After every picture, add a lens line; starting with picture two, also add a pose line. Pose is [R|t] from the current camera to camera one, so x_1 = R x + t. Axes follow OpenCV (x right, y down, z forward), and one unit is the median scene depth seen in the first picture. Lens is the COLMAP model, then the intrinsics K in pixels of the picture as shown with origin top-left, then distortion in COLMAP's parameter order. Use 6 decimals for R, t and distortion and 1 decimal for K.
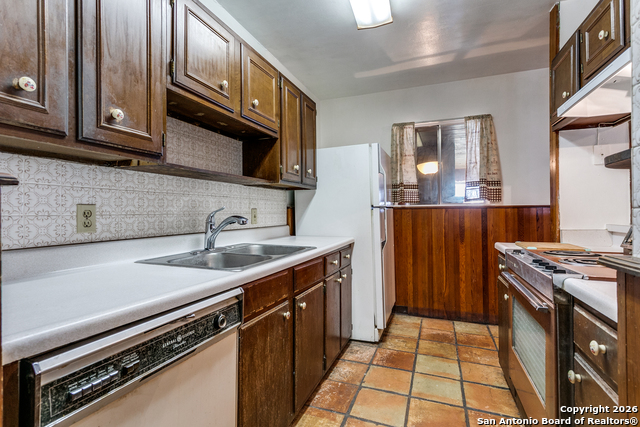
lens RADIAL K [[315.7, 0, 320.0], [0, 315.7, 213.5], [0, 0, 1]] dist [-0.000662, -0.000112]
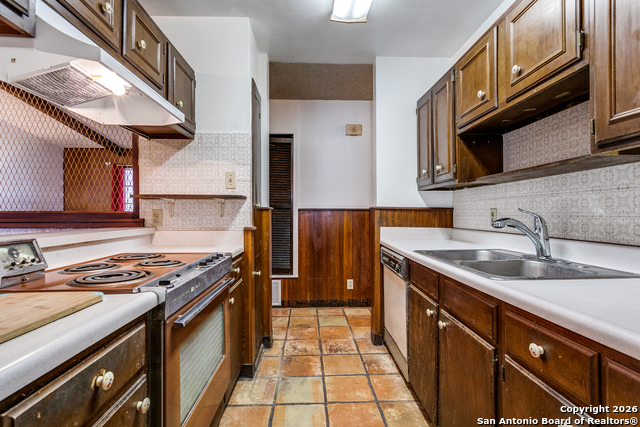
lens RADIAL K [[315.7, 0, 320.0], [0, 315.7, 213.5], [0, 0, 1]] dist [-0.000662, -0.000112]
pose [[-0.921356, 0.010648, -0.388575, 0.537979], [0.010448, 0.999942, 0.002630, -0.014510], [0.388580, -0.001637, -0.921414, 1.553200]]
